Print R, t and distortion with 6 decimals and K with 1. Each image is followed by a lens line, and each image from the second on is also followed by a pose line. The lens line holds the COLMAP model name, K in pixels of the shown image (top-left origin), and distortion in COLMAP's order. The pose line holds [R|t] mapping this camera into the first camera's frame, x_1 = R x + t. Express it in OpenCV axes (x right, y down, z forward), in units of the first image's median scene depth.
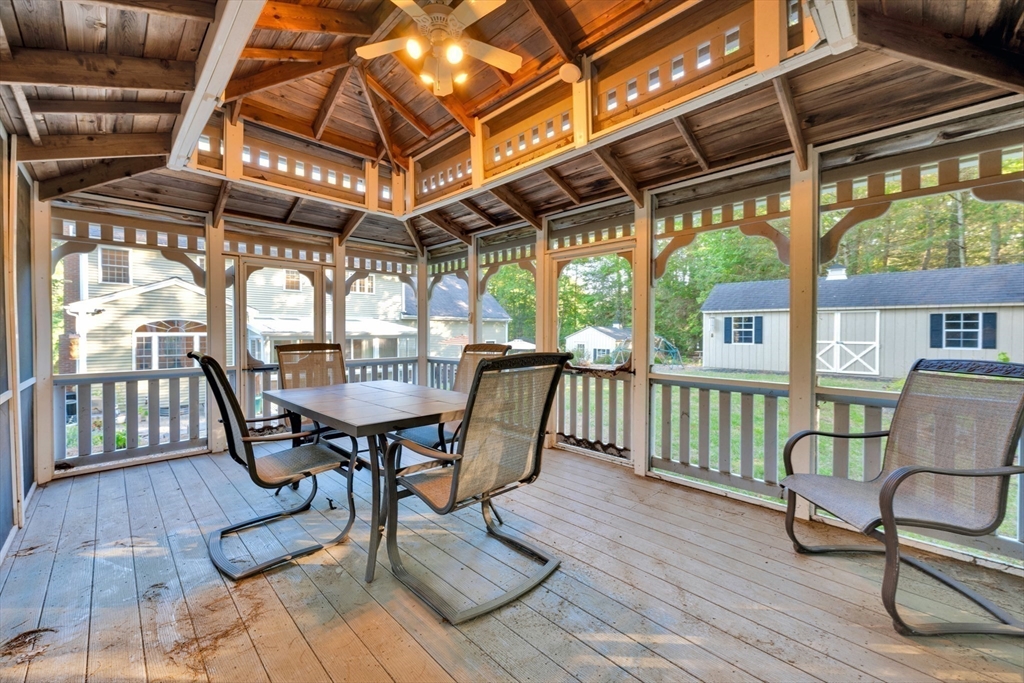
lens RADIAL K [[404.2, 0, 512.0], [0, 404.2, 341.5], [0, 0, 1]] dist [-0.000161, -0.000337]
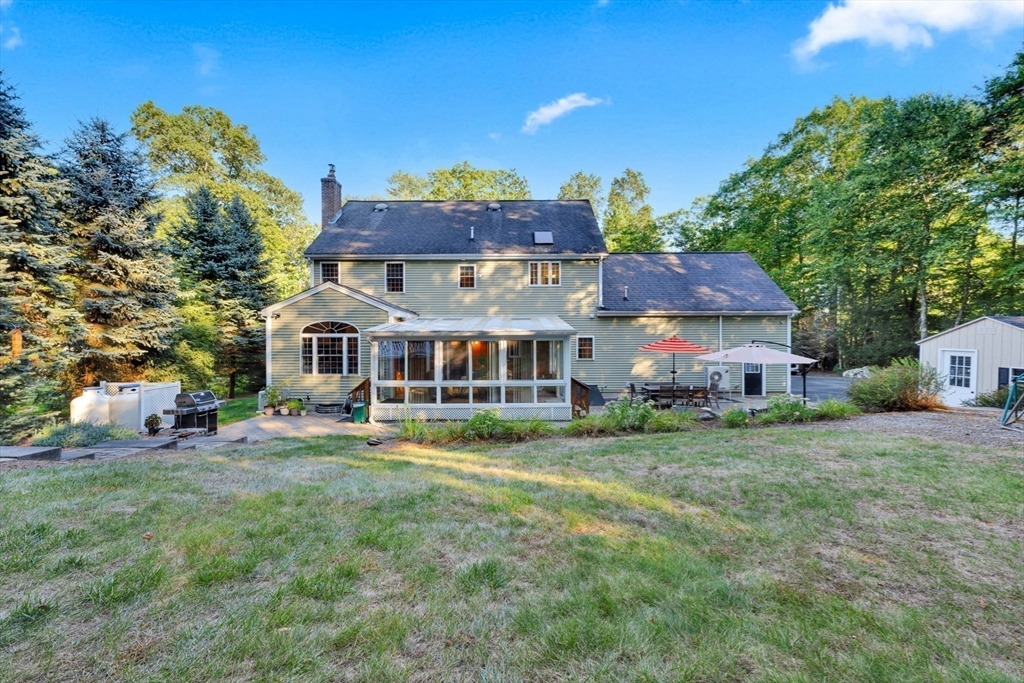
lens RADIAL K [[404.2, 0, 512.0], [0, 404.2, 341.5], [0, 0, 1]] dist [-0.000161, -0.000337]
pose [[0.713846, 0.024472, -0.699875, 0.191560], [-0.016386, 0.999699, 0.018242, -0.020502], [0.700111, -0.001554, 0.714032, 0.400039]]
